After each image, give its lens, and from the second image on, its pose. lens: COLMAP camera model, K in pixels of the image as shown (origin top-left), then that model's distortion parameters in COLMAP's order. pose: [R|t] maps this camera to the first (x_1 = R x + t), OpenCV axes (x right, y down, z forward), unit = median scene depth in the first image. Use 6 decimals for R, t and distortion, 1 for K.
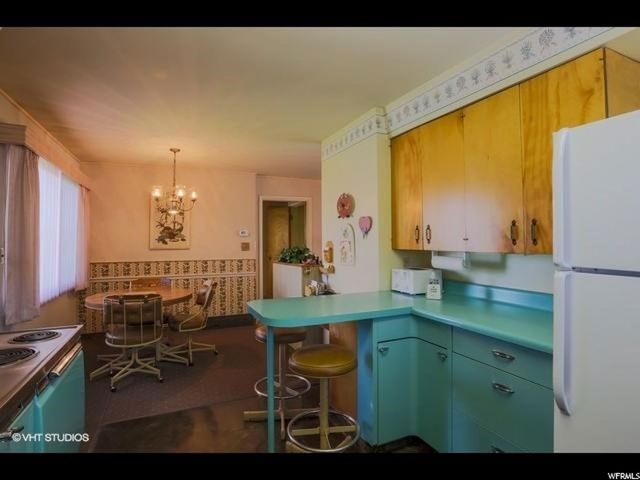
lens RADIAL K [[337.9, 0, 303.1], [0, 337.9, 235.6], [0, 0, 1]] dist [-0.045550, 0.002757]
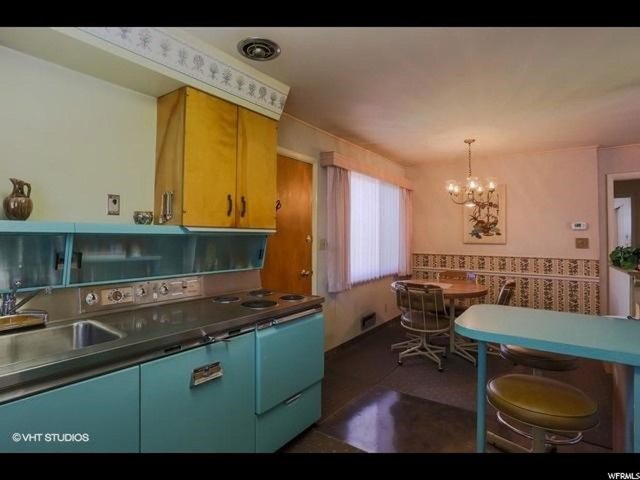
lens RADIAL K [[337.9, 0, 319.3], [0, 337.9, 236.5], [0, 0, 1]] dist [-0.045550, 0.002757]
pose [[0.522271, 0.009767, -0.852724, 0.200617], [0.006598, 0.999858, 0.015494, 0.002346], [0.852754, -0.013718, 0.522133, 0.113435]]
